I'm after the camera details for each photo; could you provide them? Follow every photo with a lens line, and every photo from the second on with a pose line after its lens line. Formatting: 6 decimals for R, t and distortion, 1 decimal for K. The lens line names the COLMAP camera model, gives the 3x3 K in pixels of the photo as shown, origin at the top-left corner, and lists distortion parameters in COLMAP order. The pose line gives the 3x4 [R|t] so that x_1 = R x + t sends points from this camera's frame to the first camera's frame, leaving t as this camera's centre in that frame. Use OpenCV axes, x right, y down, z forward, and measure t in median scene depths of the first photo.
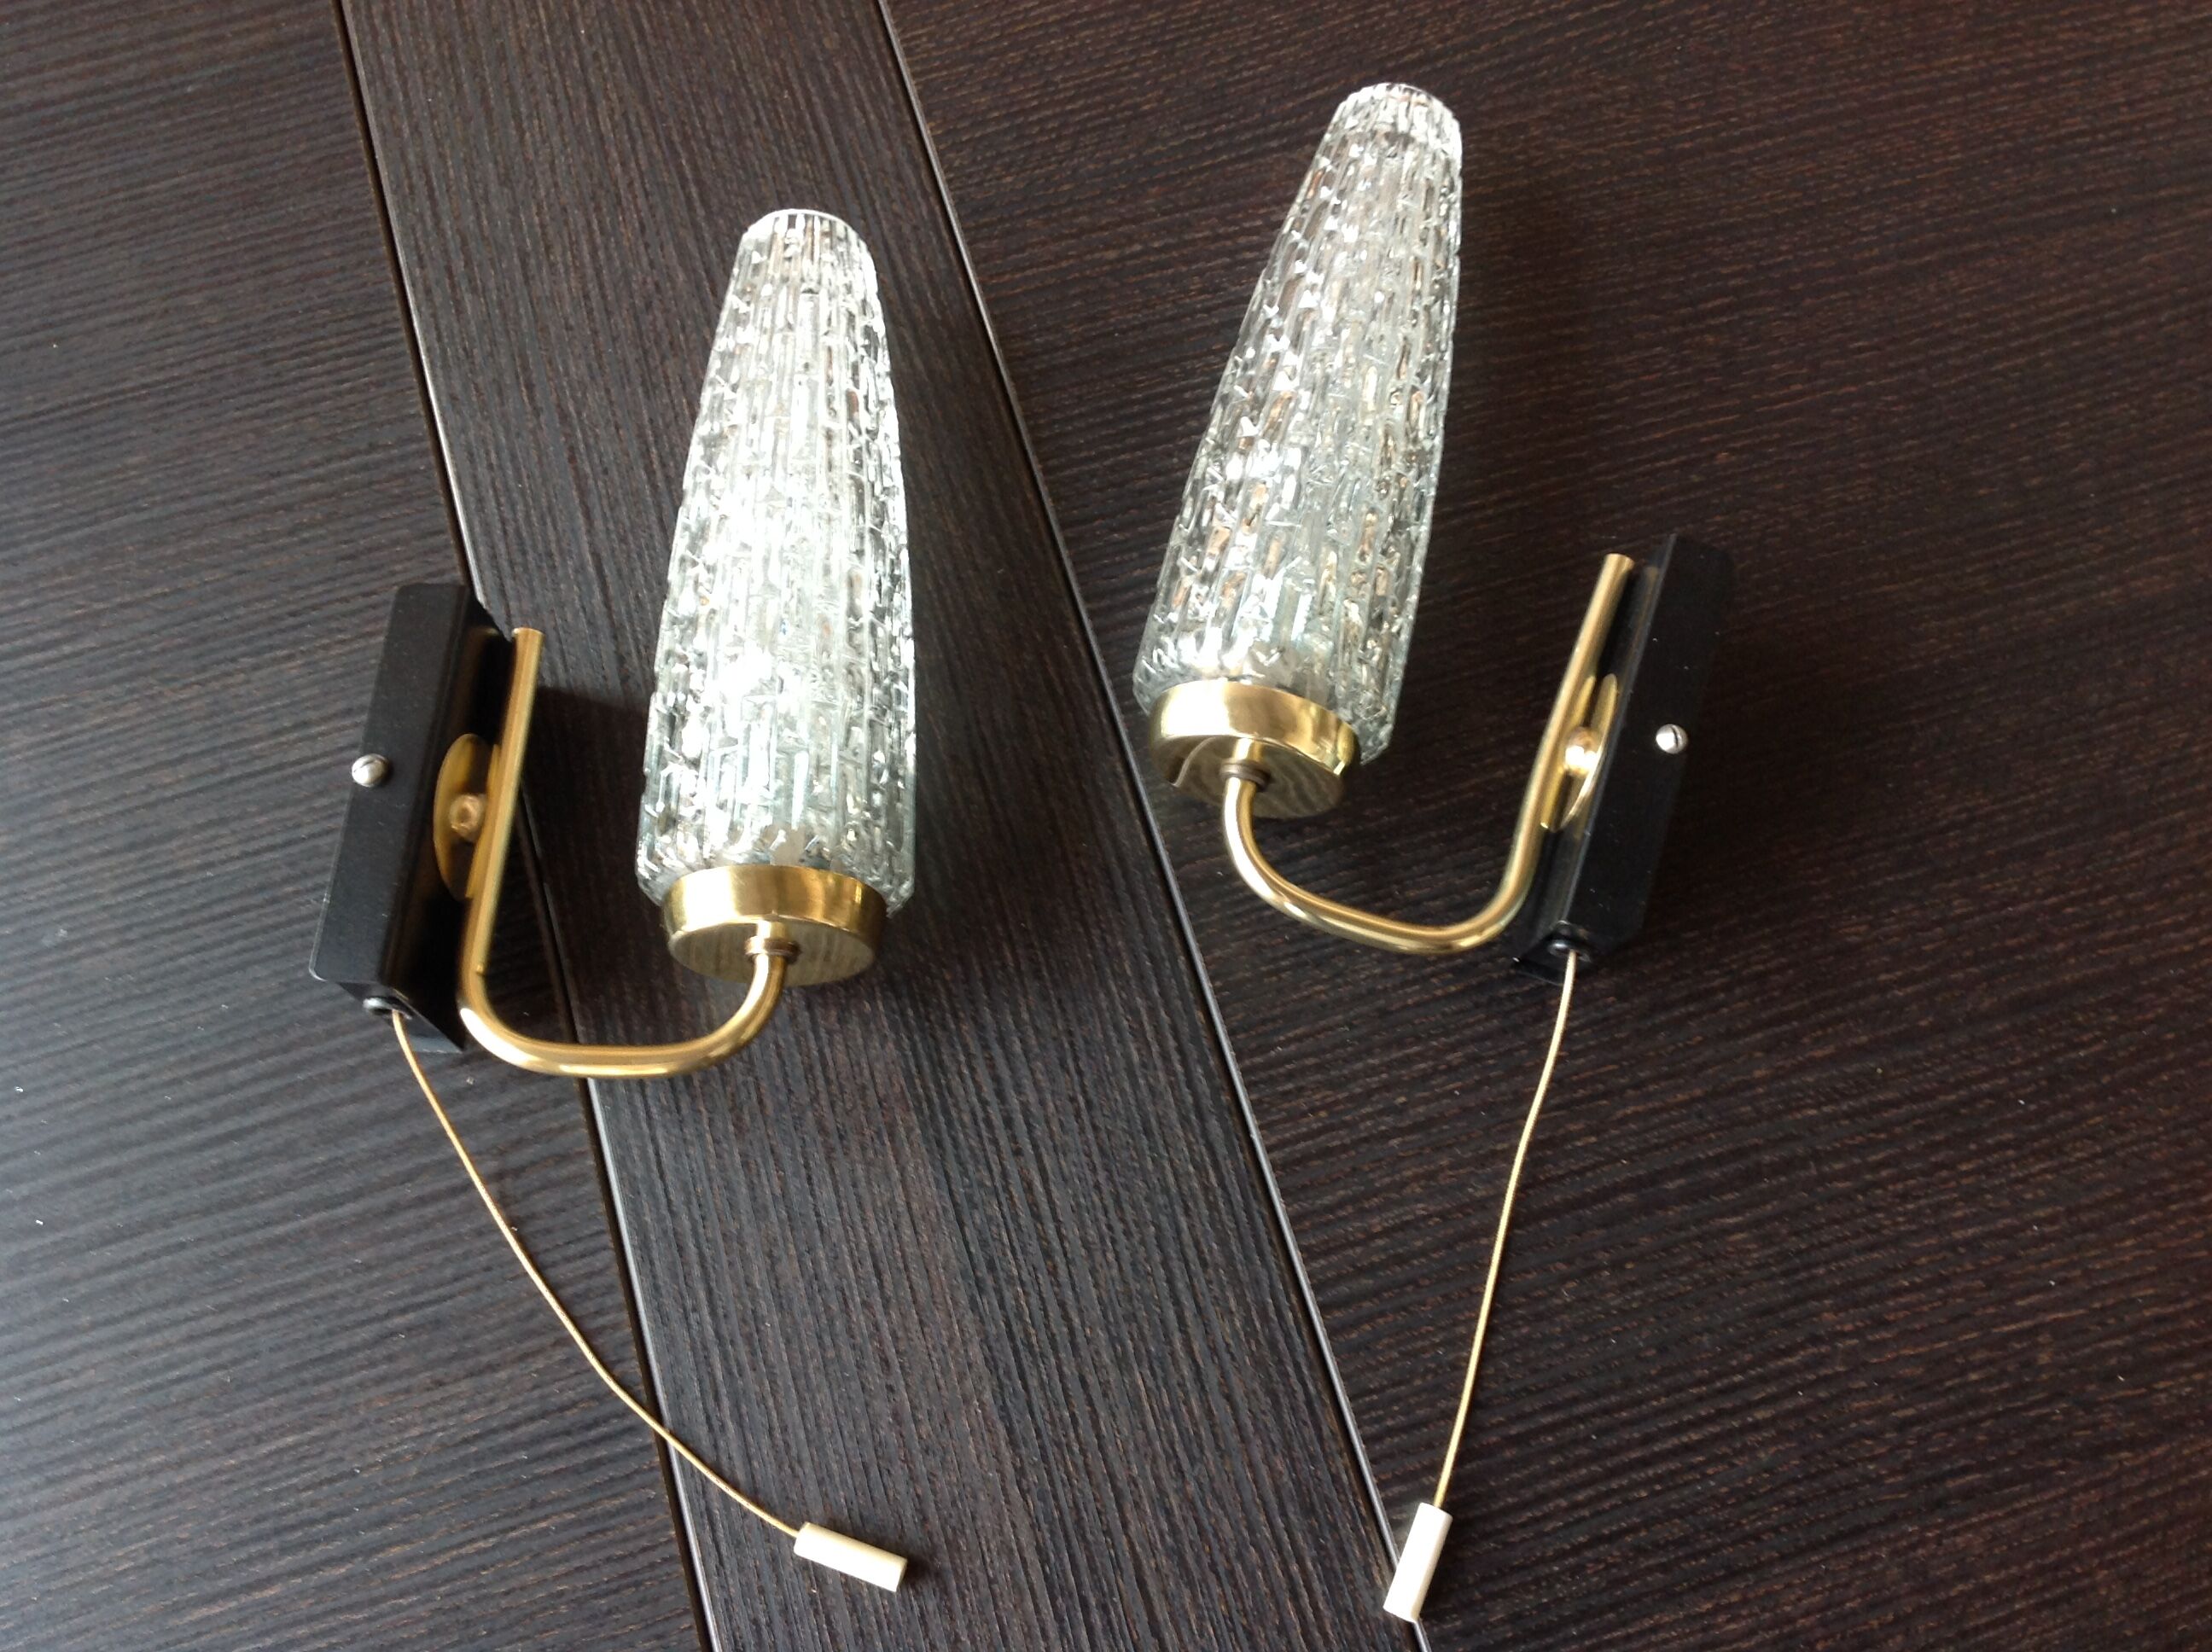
lens RADIAL K [[2292.6, 0, 1100.2], [0, 2292.6, 824.4], [0, 0, 1]] dist [0.141163, -0.402944]
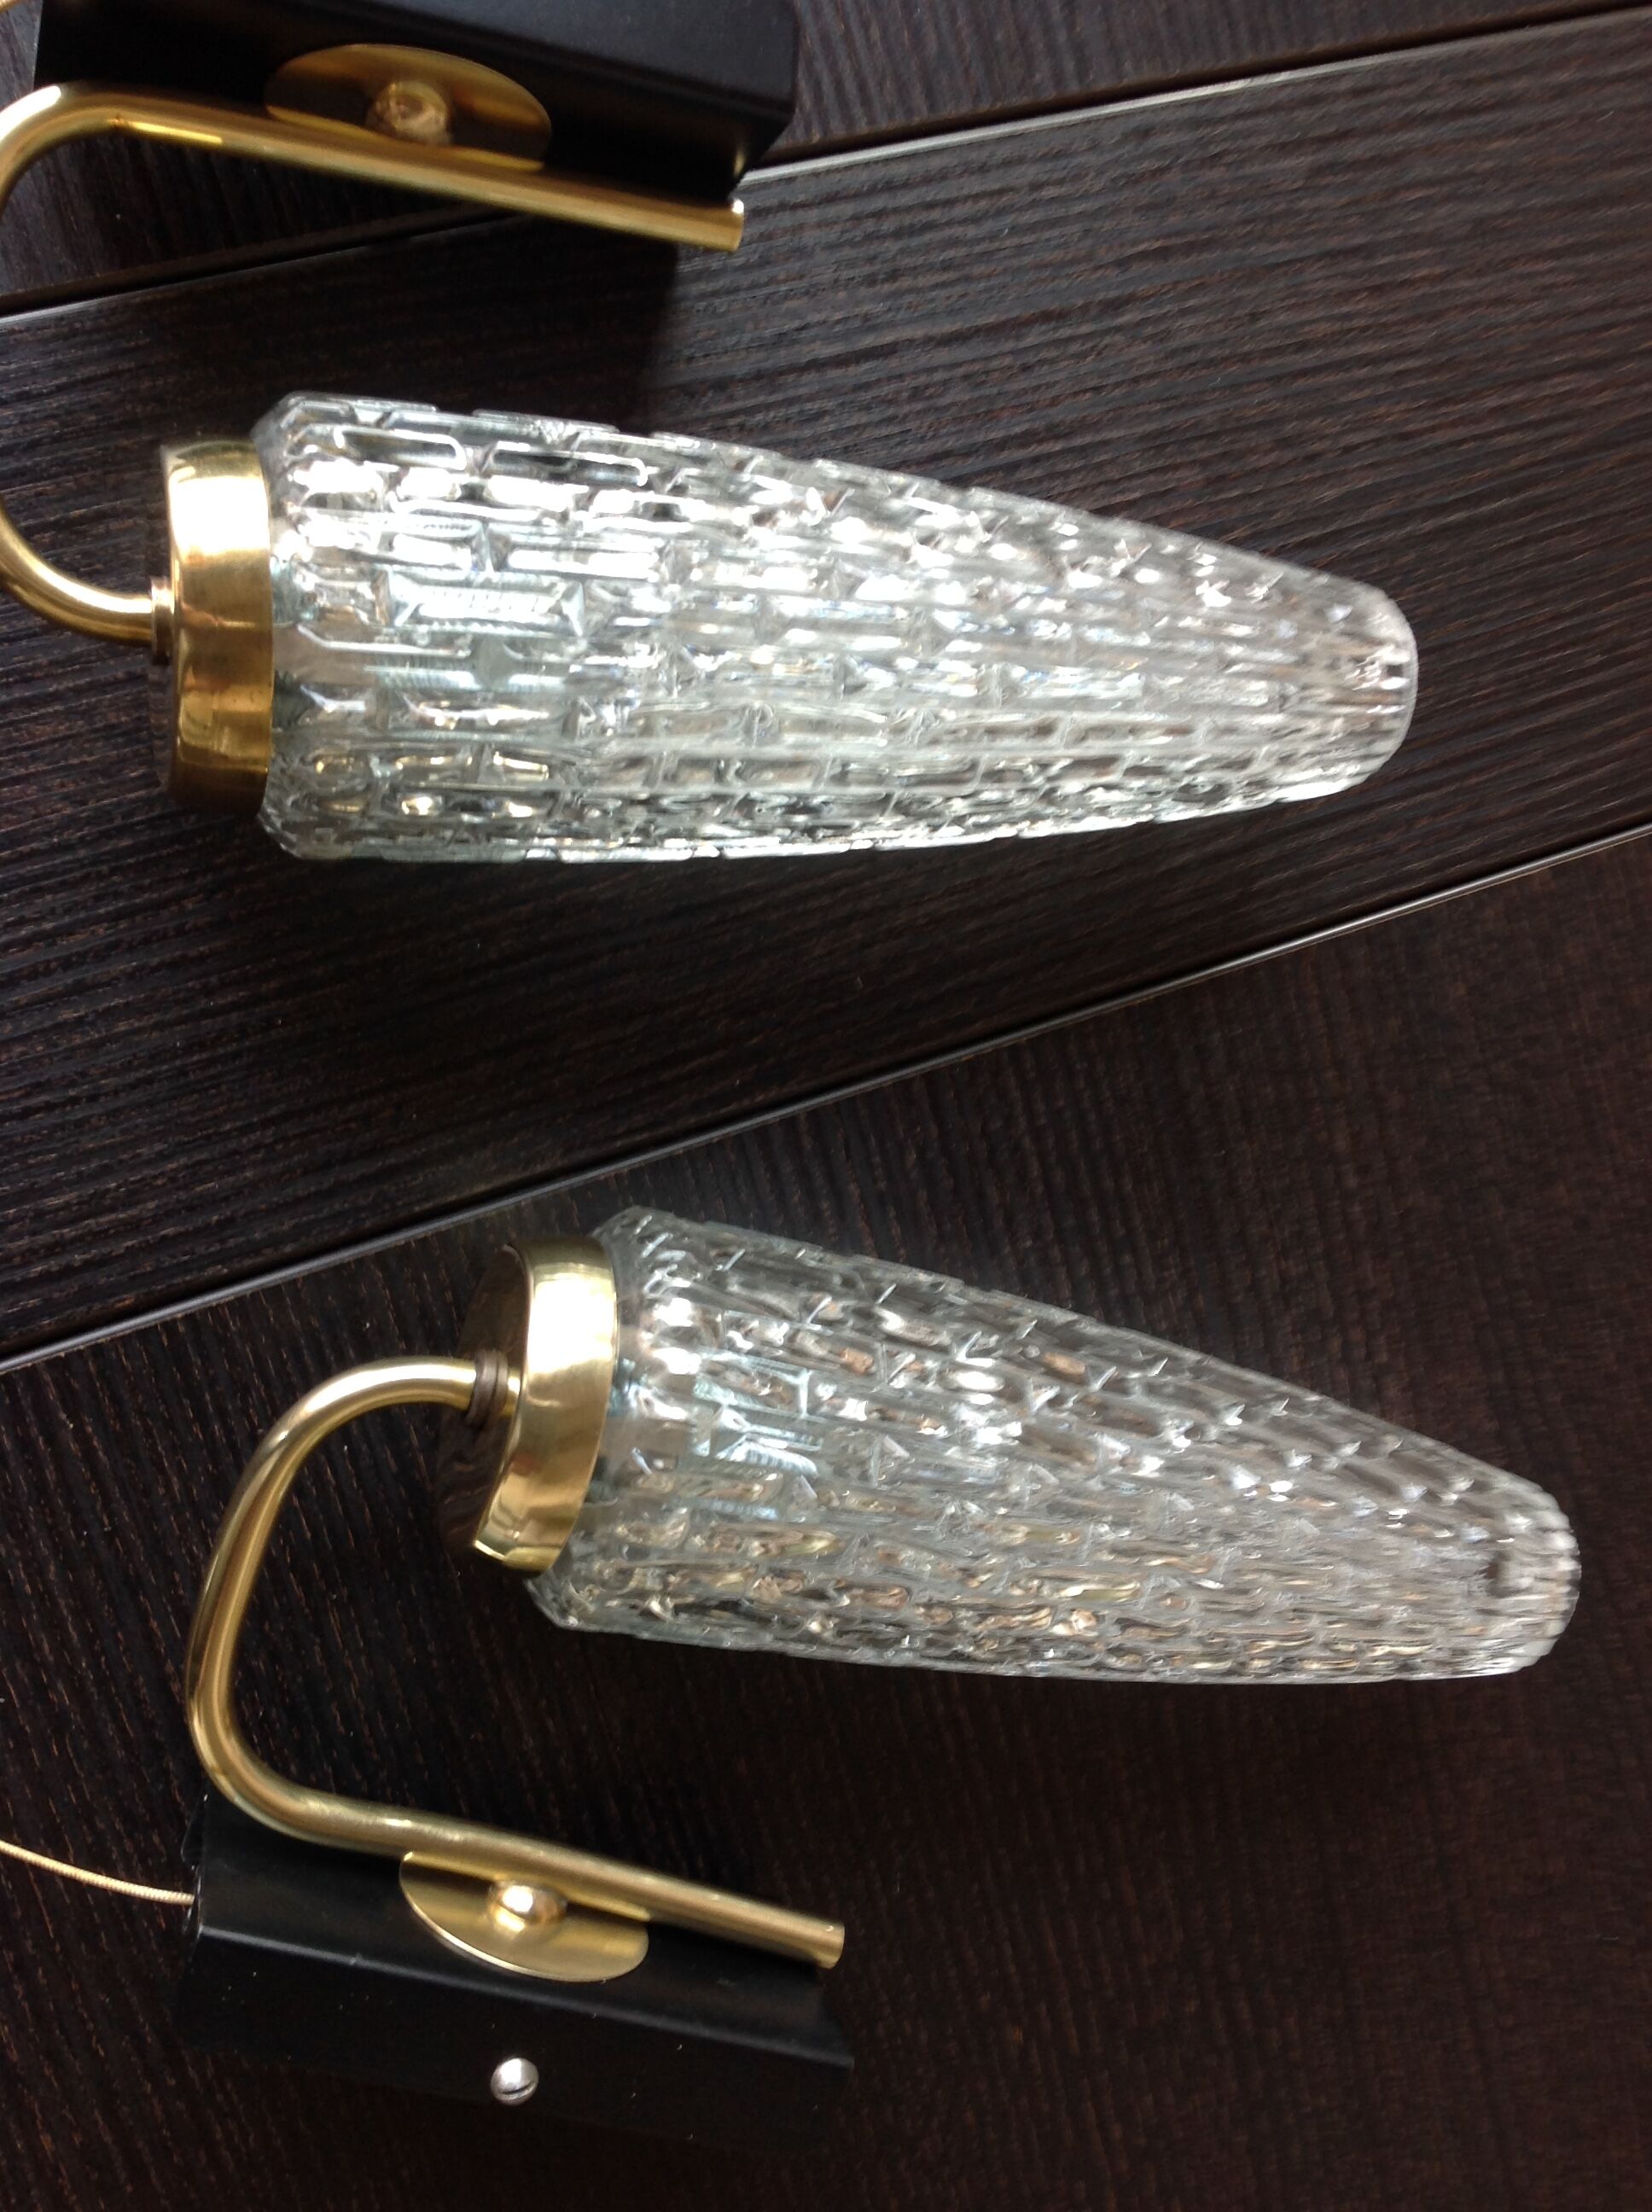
lens RADIAL K [[2292.6, 0, 860.6], [0, 2292.6, 1112.1], [0, 0, 1]] dist [0.141163, -0.402944]
pose [[-0.014468, 0.997000, 0.076035, -0.060097], [-0.999889, -0.014688, 0.002344, -0.120142], [0.003454, -0.075993, 0.997102, 0.365599]]
